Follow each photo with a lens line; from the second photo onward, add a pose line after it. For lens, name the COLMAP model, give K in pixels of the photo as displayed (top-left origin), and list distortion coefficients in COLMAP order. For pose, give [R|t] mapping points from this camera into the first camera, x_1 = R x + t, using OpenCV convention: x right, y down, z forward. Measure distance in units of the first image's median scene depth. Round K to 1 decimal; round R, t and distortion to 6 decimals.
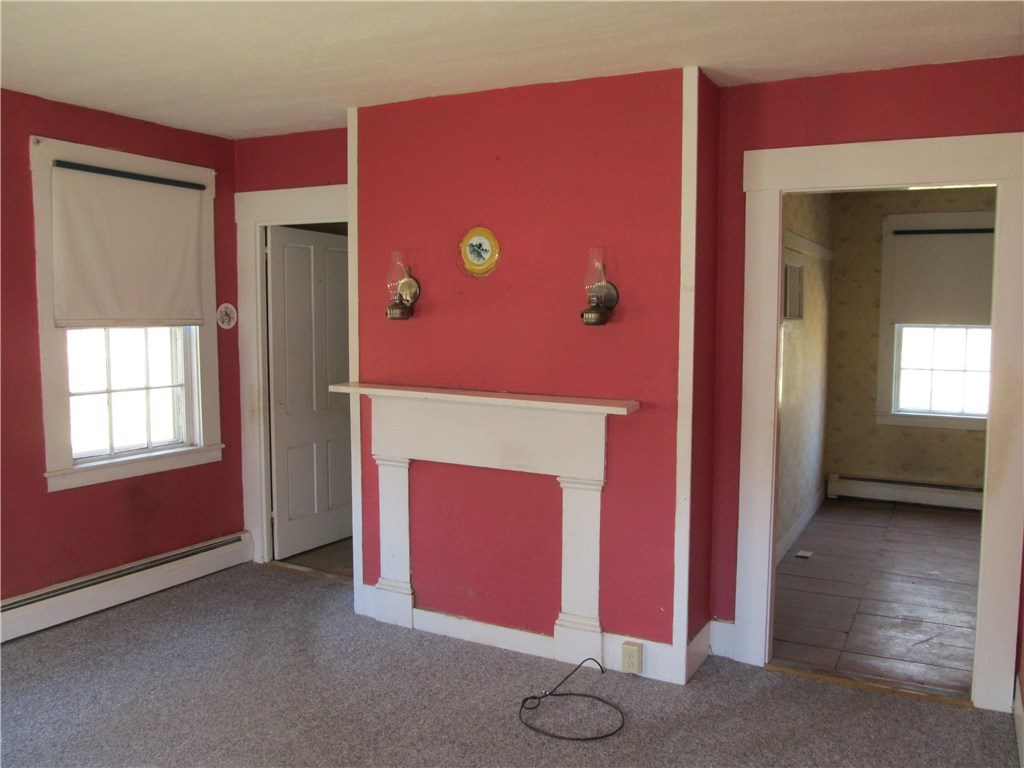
lens RADIAL K [[842.0, 0, 517.7], [0, 842.0, 379.8], [0, 0, 1]] dist [-0.074190, 0.040543]
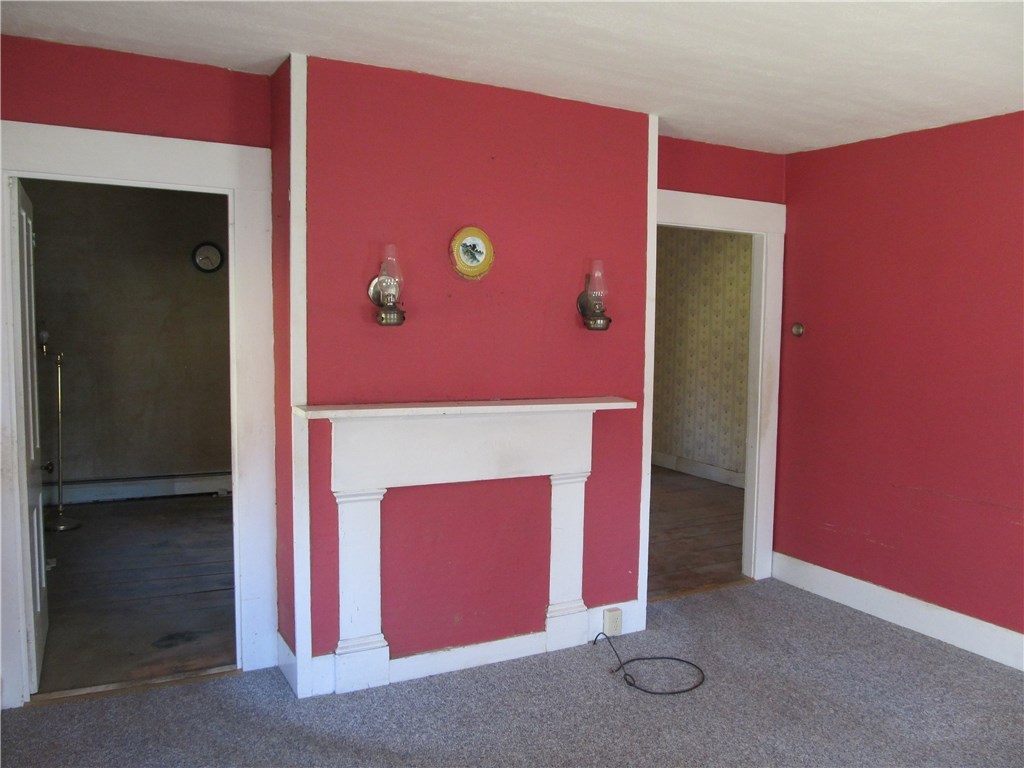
lens RADIAL K [[842.0, 0, 517.7], [0, 842.0, 379.8], [0, 0, 1]] dist [-0.074190, 0.040543]
pose [[0.543976, -0.059171, 0.837012, -0.814631], [0.053104, 0.997939, 0.036035, -0.041922], [-0.837419, 0.024846, 0.545997, 0.447332]]
